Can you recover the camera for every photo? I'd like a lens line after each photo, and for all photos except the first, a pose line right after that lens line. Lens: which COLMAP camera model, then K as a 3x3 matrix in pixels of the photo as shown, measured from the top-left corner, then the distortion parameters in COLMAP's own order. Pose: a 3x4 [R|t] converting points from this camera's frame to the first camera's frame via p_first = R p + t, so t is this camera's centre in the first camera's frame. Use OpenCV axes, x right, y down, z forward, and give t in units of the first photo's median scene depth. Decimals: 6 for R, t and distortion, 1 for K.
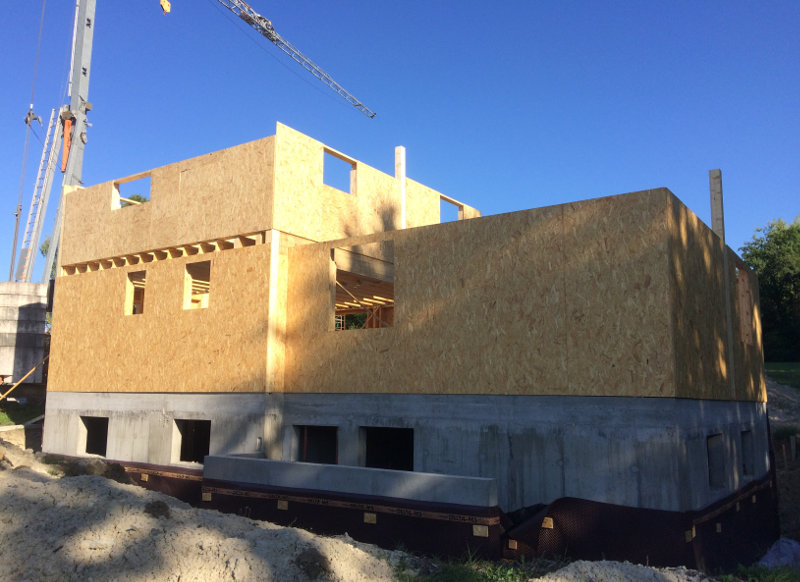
lens RADIAL K [[687.7, 0, 400.0], [0, 687.7, 289.0], [0, 0, 1]] dist [0.012261, -0.001674]
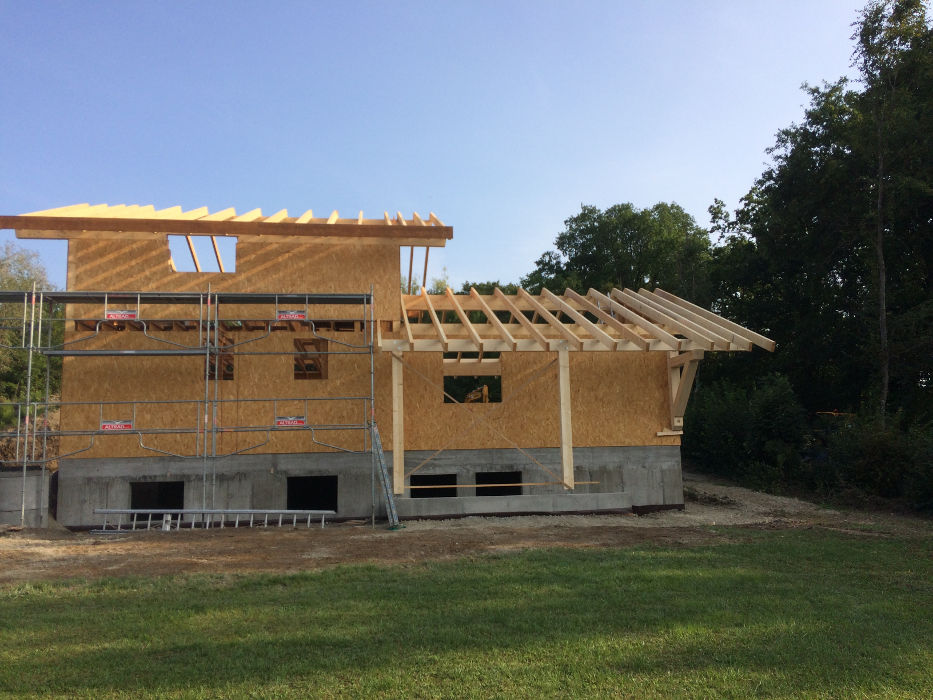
lens RADIAL K [[790.5, 0, 466.6], [0, 790.5, 351.2], [0, 0, 1]] dist [0.008770, 0.005293]
pose [[0.731449, 0.069028, 0.678393, -1.219551], [-0.072346, 0.997104, -0.023453, -0.007957], [-0.678048, -0.031925, 0.734324, -0.165516]]
